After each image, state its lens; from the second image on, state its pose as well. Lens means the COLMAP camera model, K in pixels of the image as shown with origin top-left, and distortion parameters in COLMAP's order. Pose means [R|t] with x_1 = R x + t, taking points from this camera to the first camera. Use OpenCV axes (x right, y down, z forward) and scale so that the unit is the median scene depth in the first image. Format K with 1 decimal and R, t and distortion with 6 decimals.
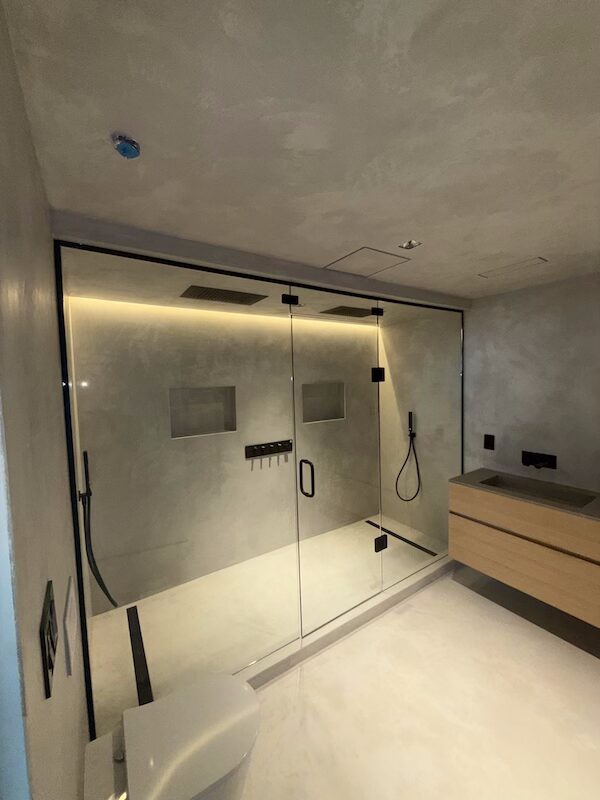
lens RADIAL K [[318.5, 0, 301.1], [0, 318.5, 398.3], [0, 0, 1]] dist [-0.000359, 0.000226]
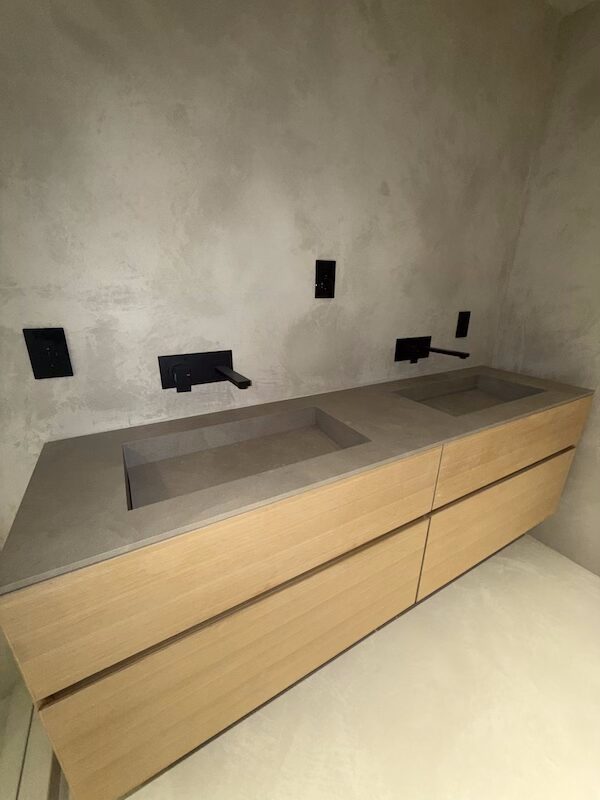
lens RADIAL K [[318.5, 0, 301.1], [0, 318.5, 398.3], [0, 0, 1]] dist [-0.000359, 0.000226]
pose [[0.064874, -0.302868, 0.950822, 0.312646], [0.044676, 0.952755, 0.300435, 0.100824], [-0.996893, 0.022989, 0.075340, 0.775730]]
